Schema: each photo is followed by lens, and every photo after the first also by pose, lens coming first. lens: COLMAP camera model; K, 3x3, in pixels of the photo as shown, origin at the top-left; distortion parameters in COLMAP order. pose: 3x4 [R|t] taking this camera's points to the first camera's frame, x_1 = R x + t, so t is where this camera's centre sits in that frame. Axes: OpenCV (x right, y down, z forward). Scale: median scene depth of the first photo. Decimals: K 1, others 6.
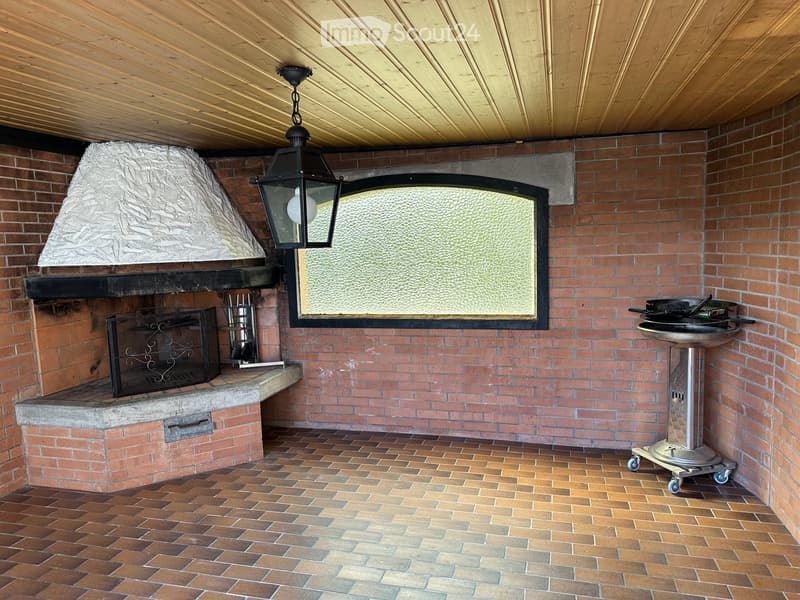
lens RADIAL K [[566.1, 0, 406.5], [0, 566.1, 295.4], [0, 0, 1]] dist [0.041647, -0.013329]
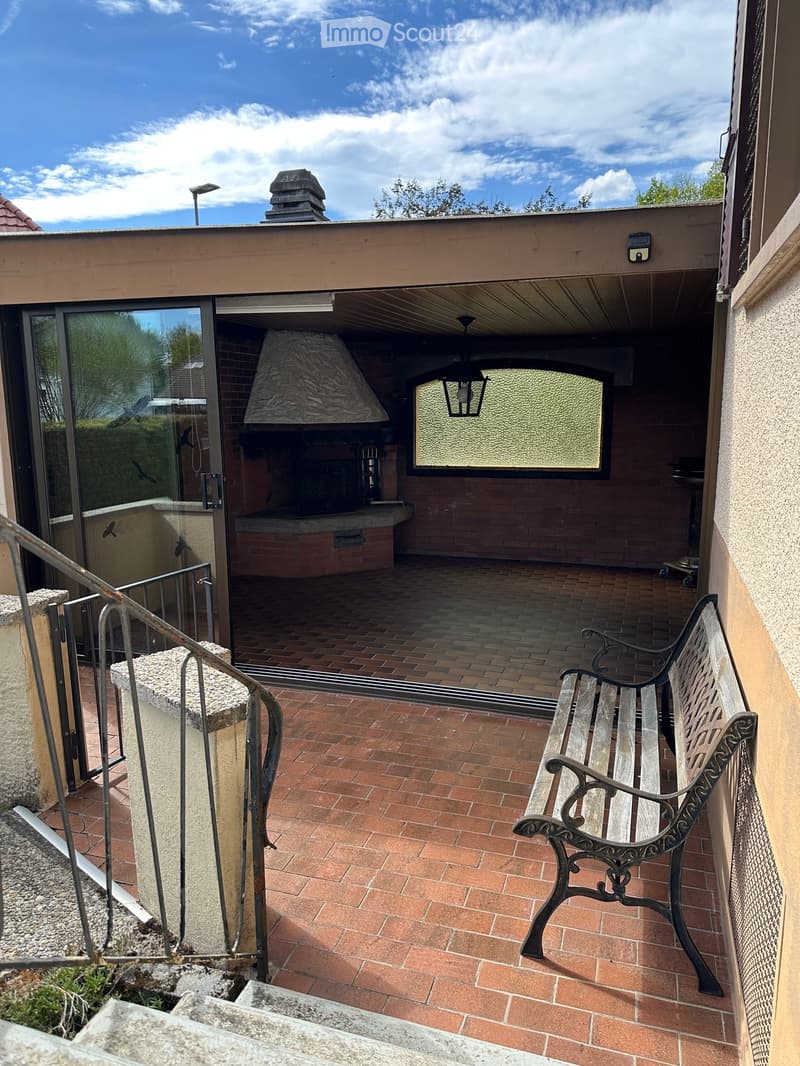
lens RADIAL K [[754.3, 0, 392.4], [0, 754.3, 534.0], [0, 0, 1]] dist [0.041647, -0.013329]
pose [[0.997369, 0.034509, -0.063756, -0.141972], [-0.029321, 0.996316, 0.080586, 0.058839], [0.066302, -0.078505, 0.994707, -0.826690]]
